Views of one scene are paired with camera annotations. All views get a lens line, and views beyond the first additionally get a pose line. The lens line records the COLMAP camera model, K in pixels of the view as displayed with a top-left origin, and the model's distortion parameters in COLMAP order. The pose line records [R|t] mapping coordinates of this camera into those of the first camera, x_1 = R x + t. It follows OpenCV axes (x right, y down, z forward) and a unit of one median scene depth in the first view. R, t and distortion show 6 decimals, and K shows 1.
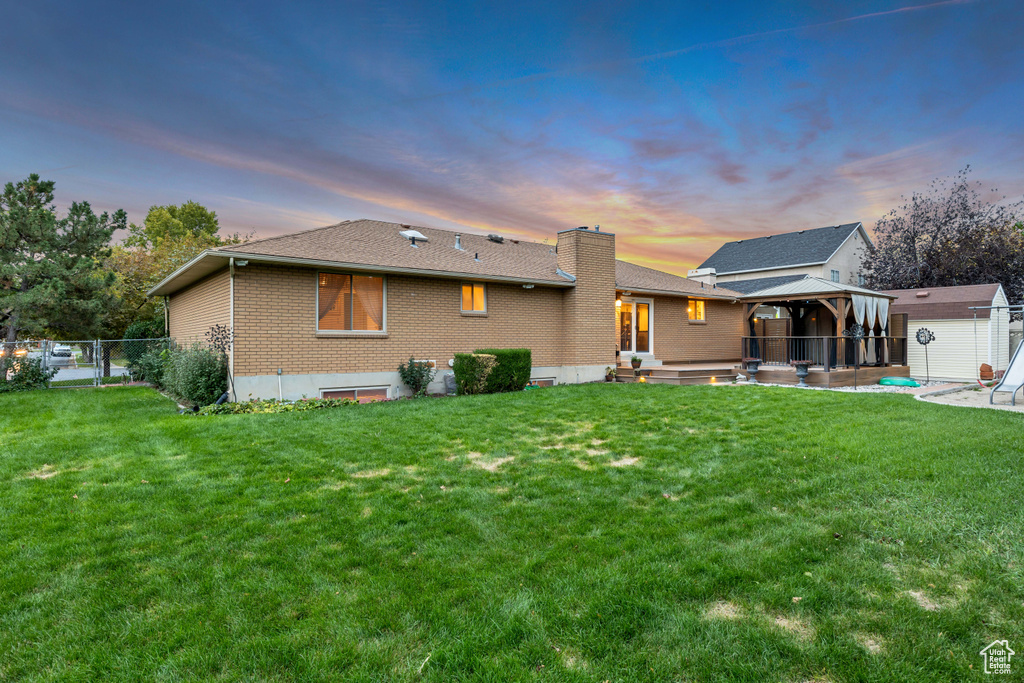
lens RADIAL K [[570.9, 0, 509.6], [0, 570.9, 340.5], [0, 0, 1]] dist [0.002166, -0.000977]
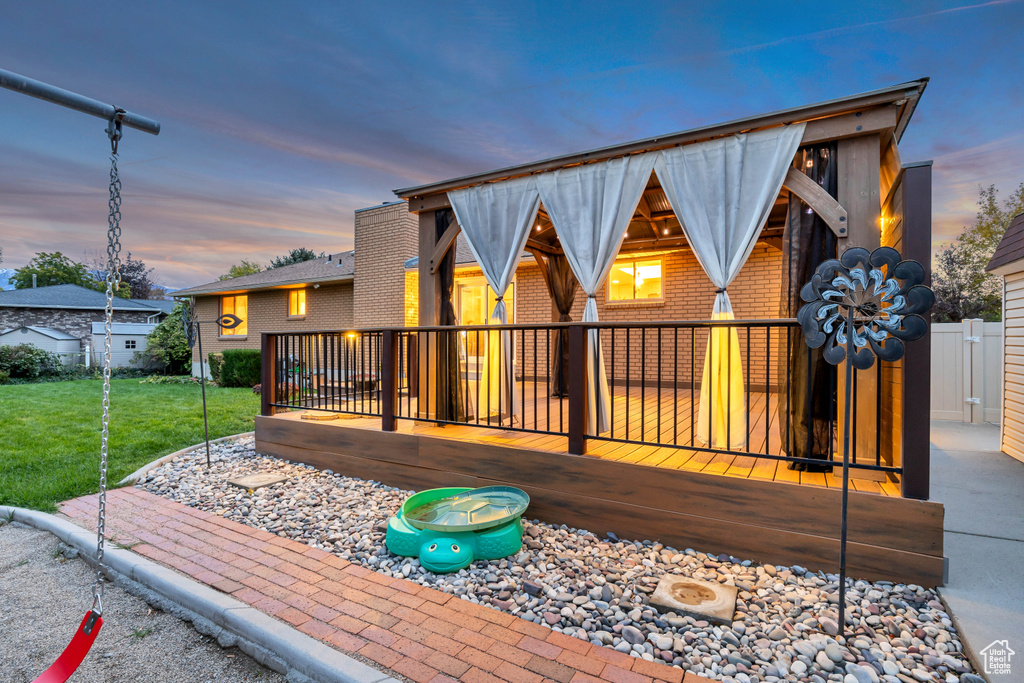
lens RADIAL K [[482.9, 0, 513.8], [0, 482.9, 343.0], [0, 0, 1]] dist [-0.001144, -0.000063]
pose [[0.365706, 0.001768, -0.930729, 1.091537], [0.001494, 0.999996, 0.002487, 0.000869], [0.930729, -0.002300, 0.365702, 1.189788]]
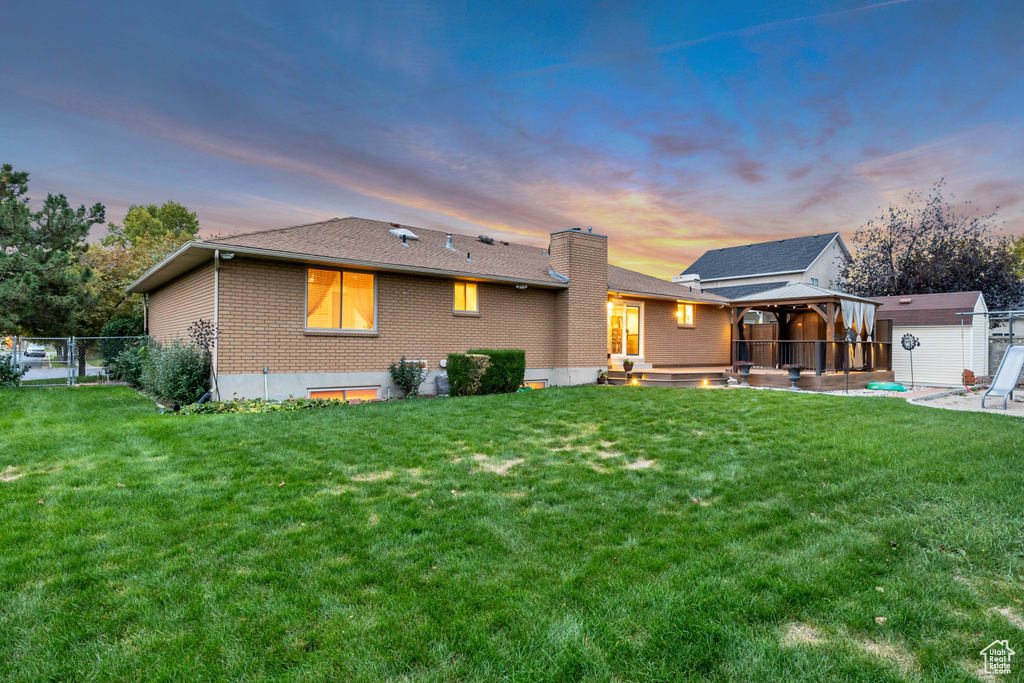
lens RADIAL K [[562.6, 0, 511.4], [0, 562.6, 342.8], [0, 0, 1]] dist [0.001324, -0.003297]
pose [[0.999261, 0.009984, 0.037120, -0.023492], [-0.009788, 0.999937, -0.005449, 0.008611], [-0.037172, 0.005082, 0.999296, 0.036164]]
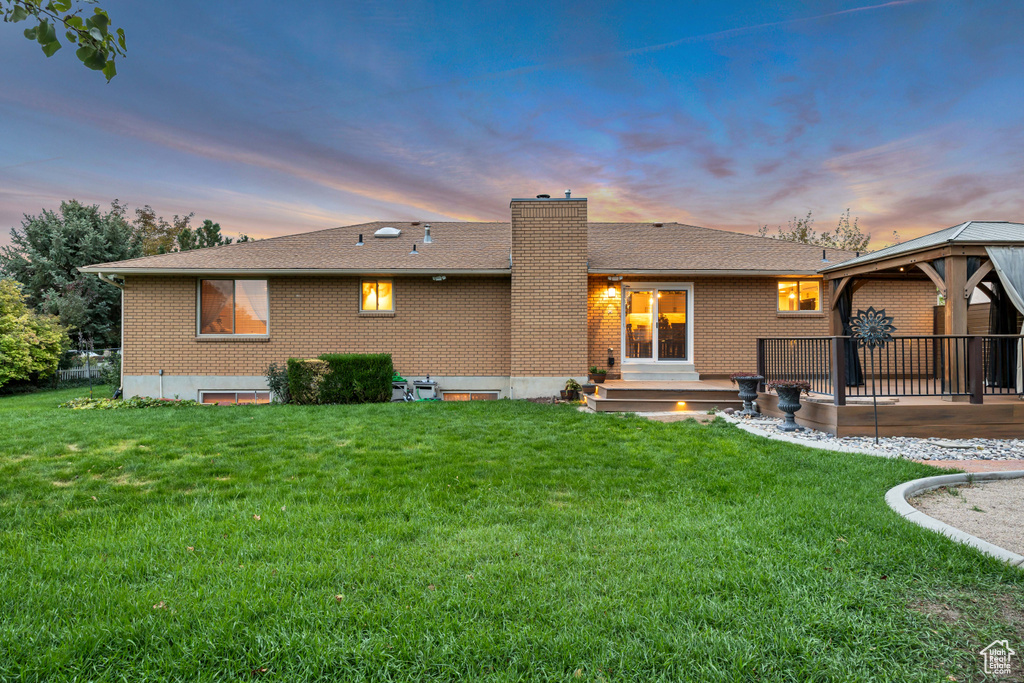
lens RADIAL K [[562.6, 0, 511.4], [0, 562.6, 342.8], [0, 0, 1]] dist [0.001324, -0.003297]
pose [[0.801822, -0.001110, -0.597562, 0.711305], [0.001369, 0.999999, -0.000019, -0.001650], [0.597562, -0.000803, 0.801823, 0.482078]]
